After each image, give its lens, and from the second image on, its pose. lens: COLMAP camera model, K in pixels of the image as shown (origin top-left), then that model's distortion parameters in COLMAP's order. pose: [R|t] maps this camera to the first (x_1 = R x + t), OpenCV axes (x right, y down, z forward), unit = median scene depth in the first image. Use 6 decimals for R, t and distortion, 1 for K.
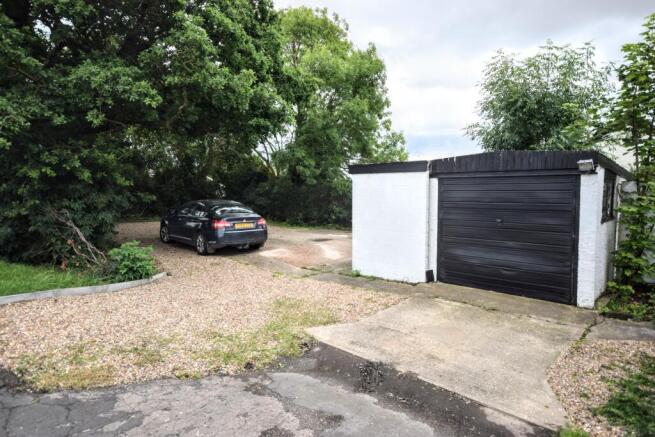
lens RADIAL K [[394.3, 0, 327.0], [0, 394.3, 219.8], [0, 0, 1]] dist [0.006398, 0.000091]
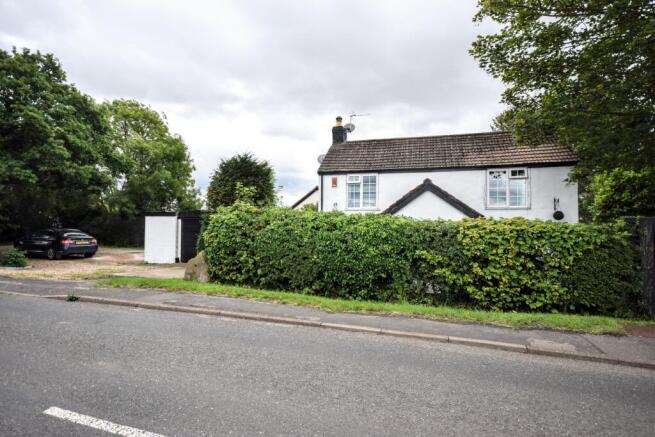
lens RADIAL K [[335.3, 0, 329.4], [0, 335.3, 218.2], [0, 0, 1]] dist [-0.004371, -0.000918]
pose [[0.902756, 0.018353, 0.429762, 0.154198], [0.021242, 0.995968, -0.087154, 0.061607], [-0.429629, 0.087808, 0.898726, -0.885214]]
